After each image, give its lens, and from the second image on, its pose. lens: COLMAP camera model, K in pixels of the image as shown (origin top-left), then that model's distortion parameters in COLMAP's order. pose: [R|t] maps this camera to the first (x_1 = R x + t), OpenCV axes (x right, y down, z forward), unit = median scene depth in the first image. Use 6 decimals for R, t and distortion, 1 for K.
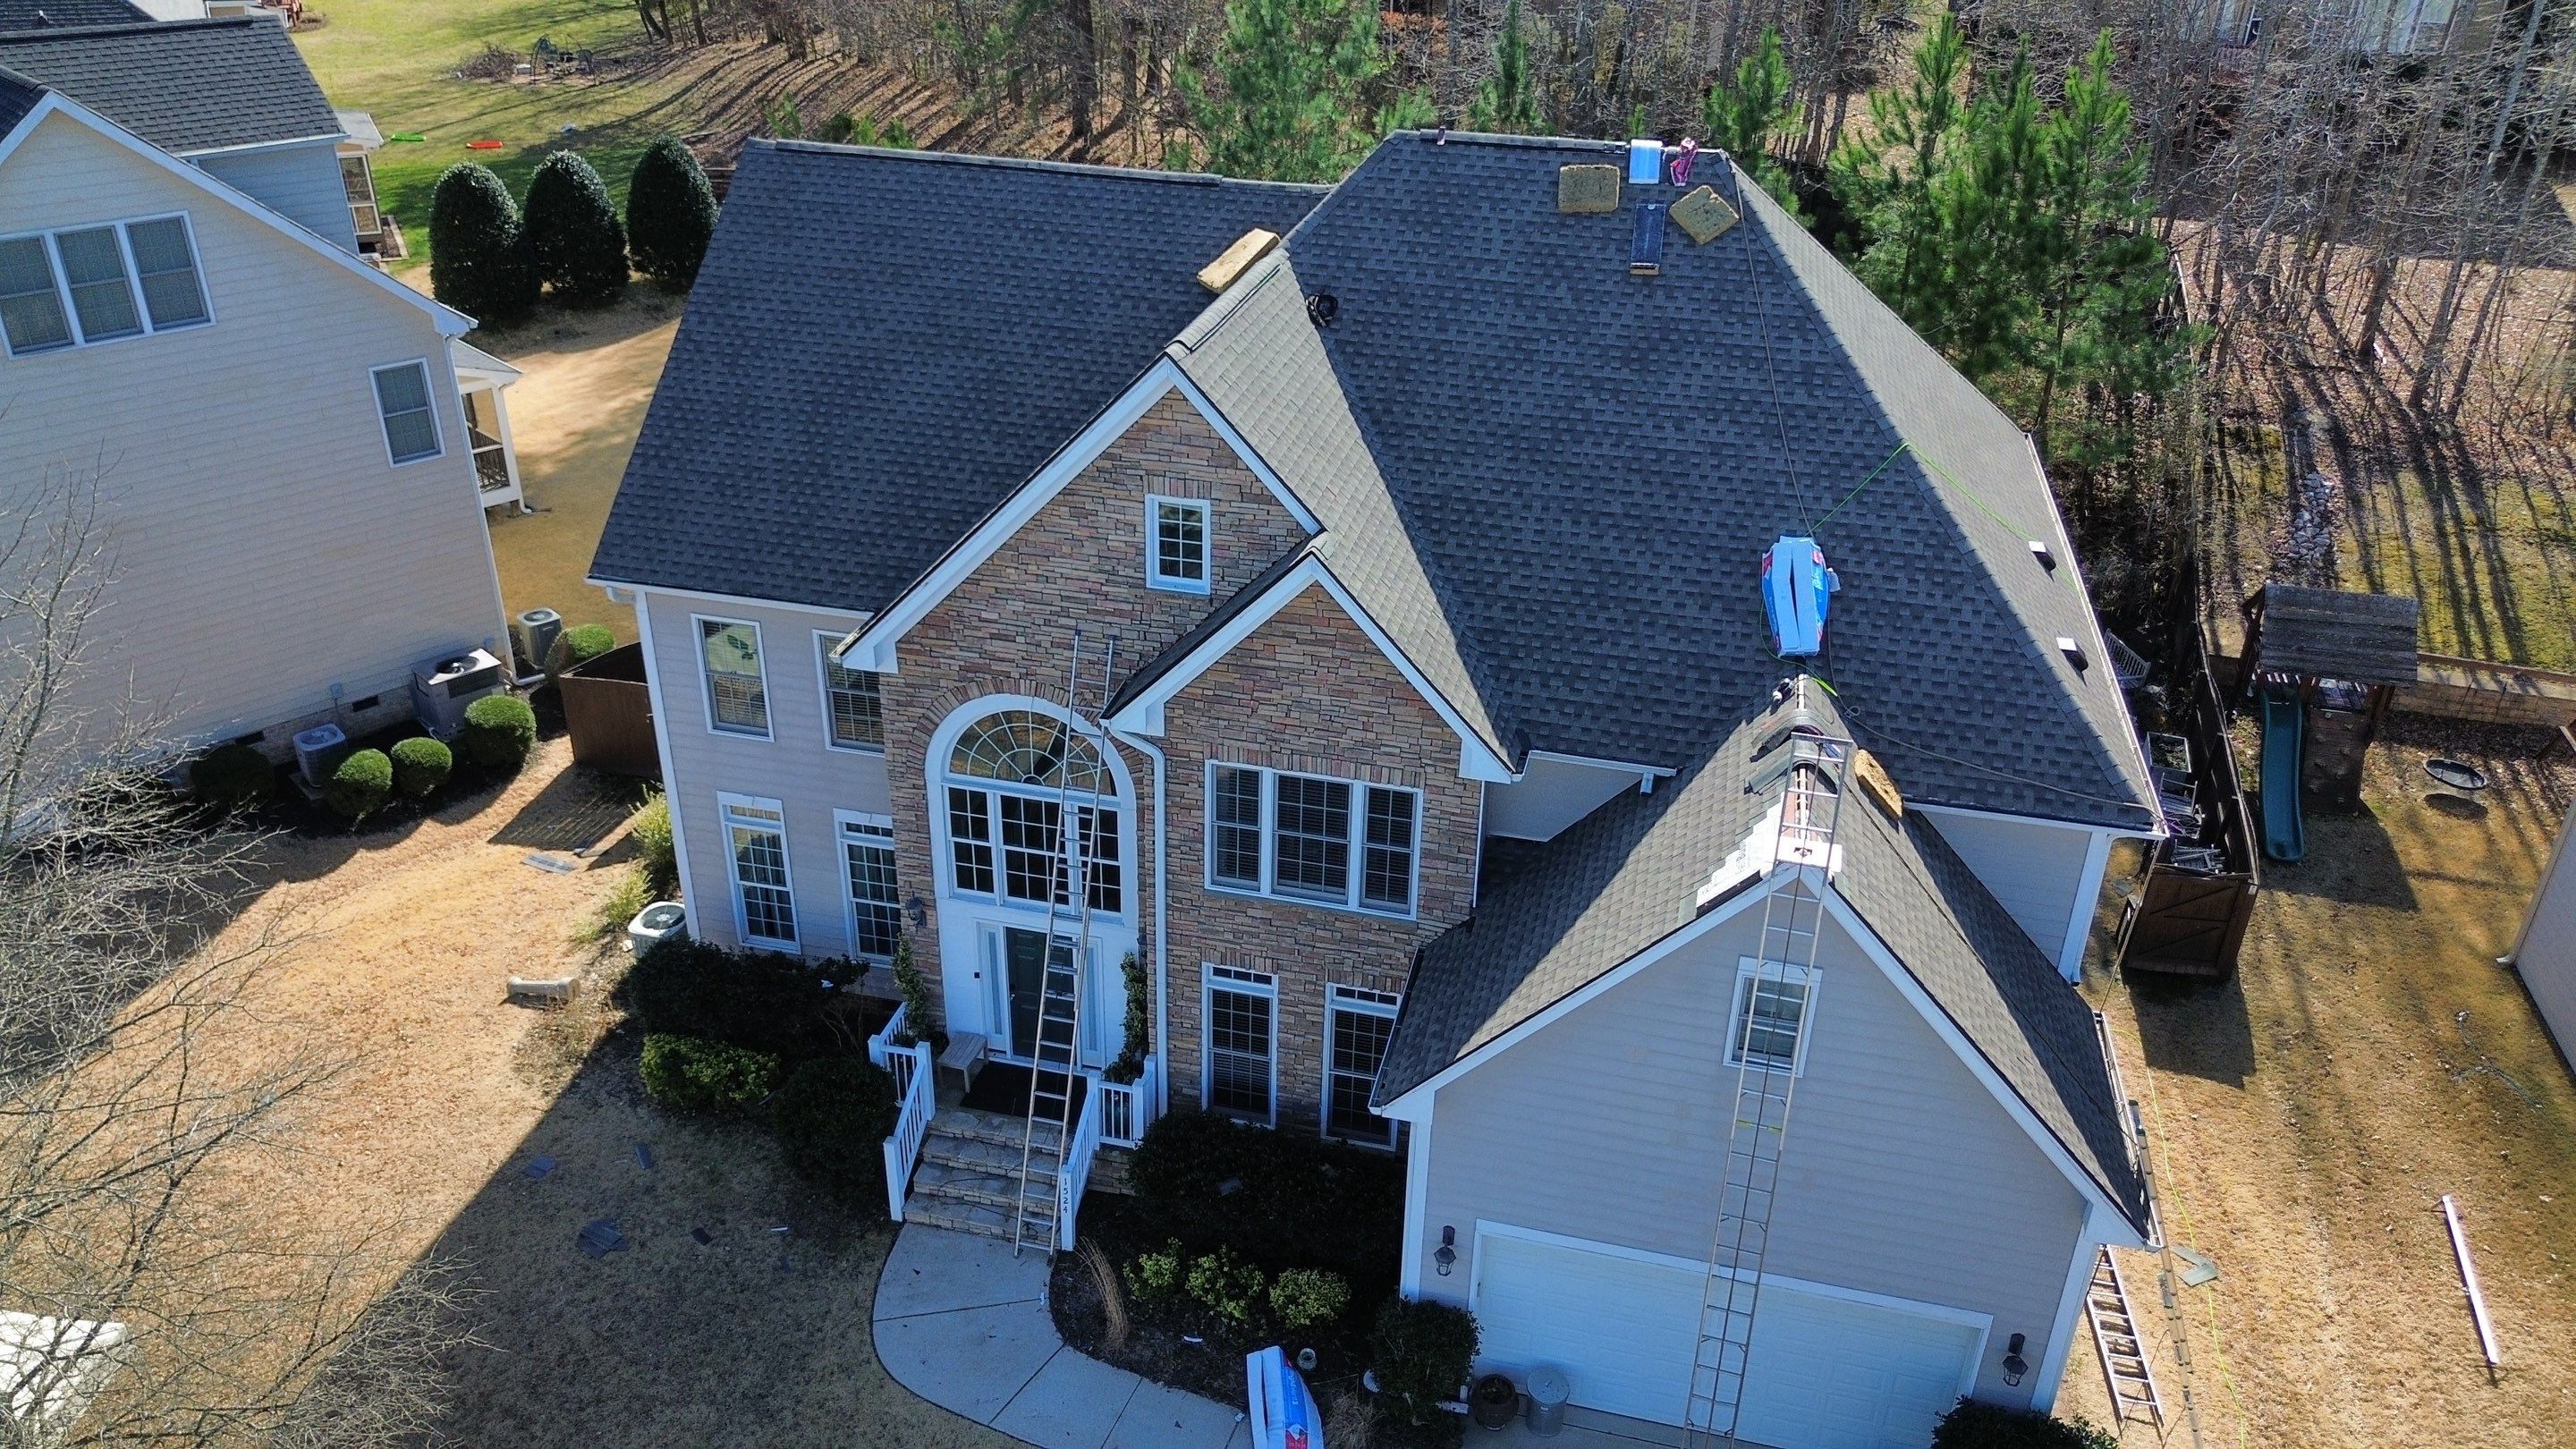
lens RADIAL K [[1831.2, 0, 1287.0], [0, 1831.2, 727.2], [0, 0, 1]] dist [0.069721, -0.062749]
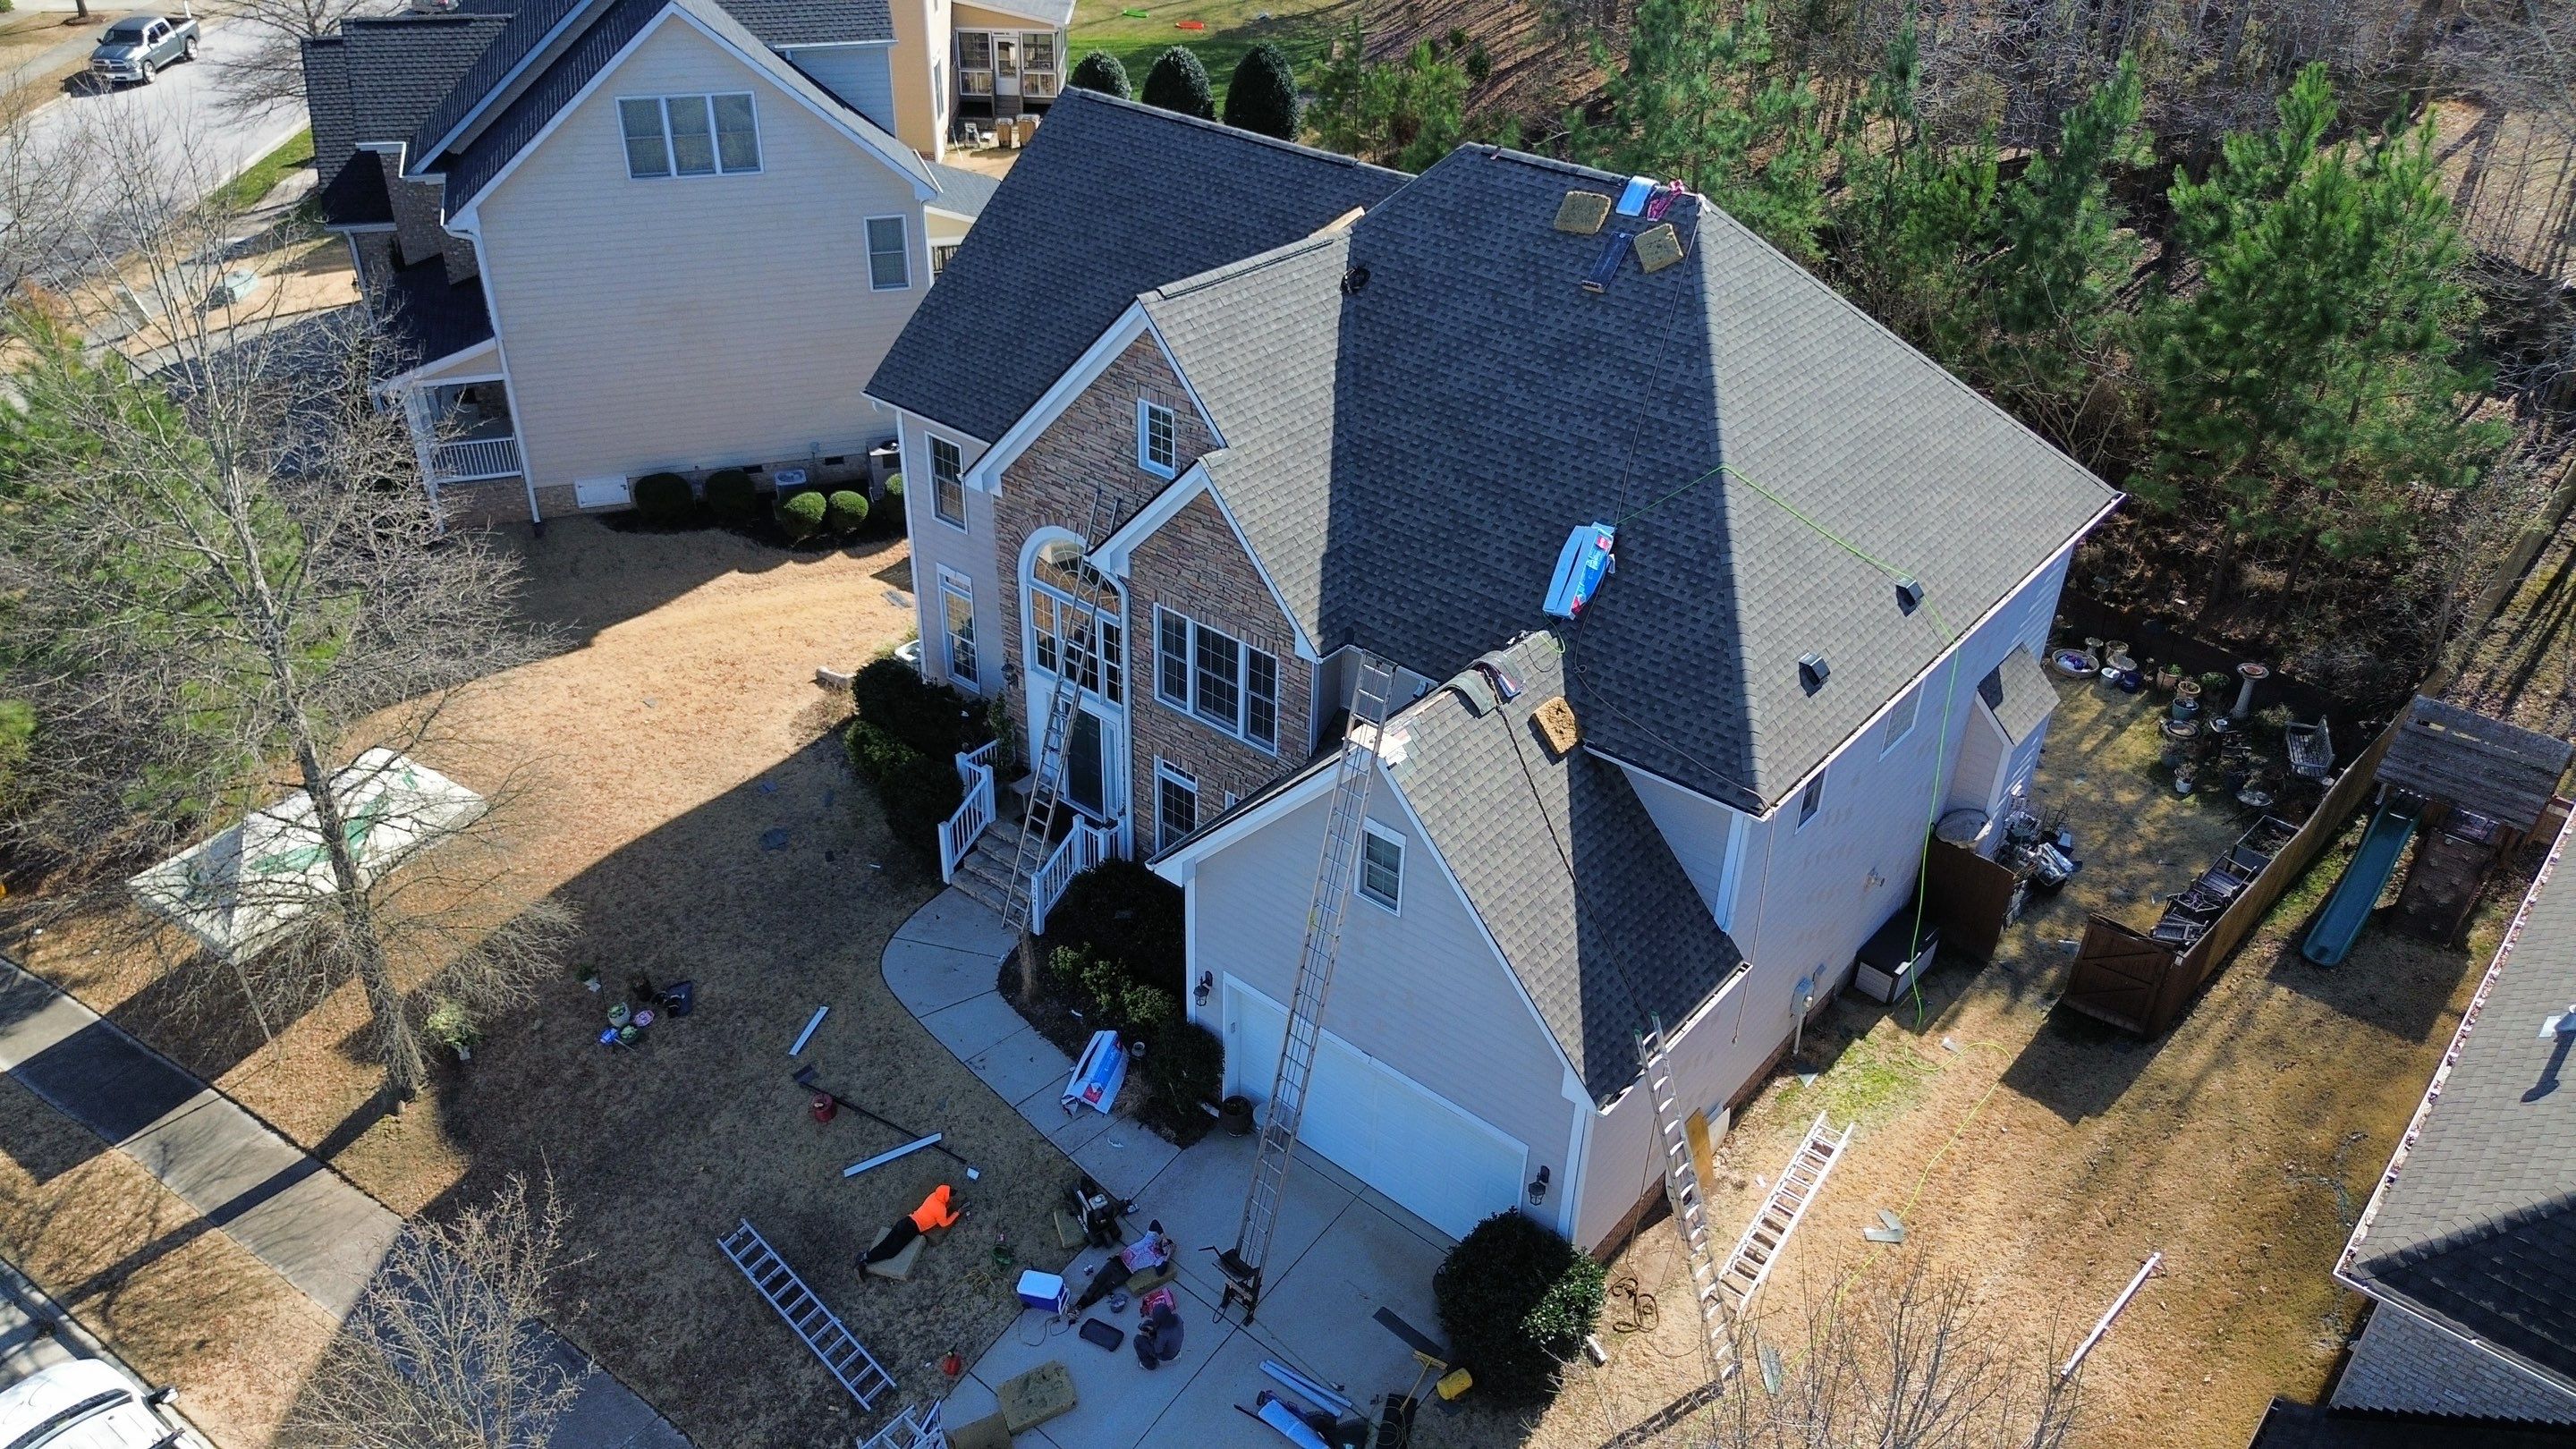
lens RADIAL K [[1831.2, 0, 1287.5], [0, 1831.2, 730.1], [0, 0, 1]] dist [0.069721, -0.062749]
pose [[0.897987, 0.238785, -0.369596, 0.530528], [-0.215842, 0.970990, 0.102909, -0.047336], [0.383448, -0.012637, 0.923476, -0.196105]]
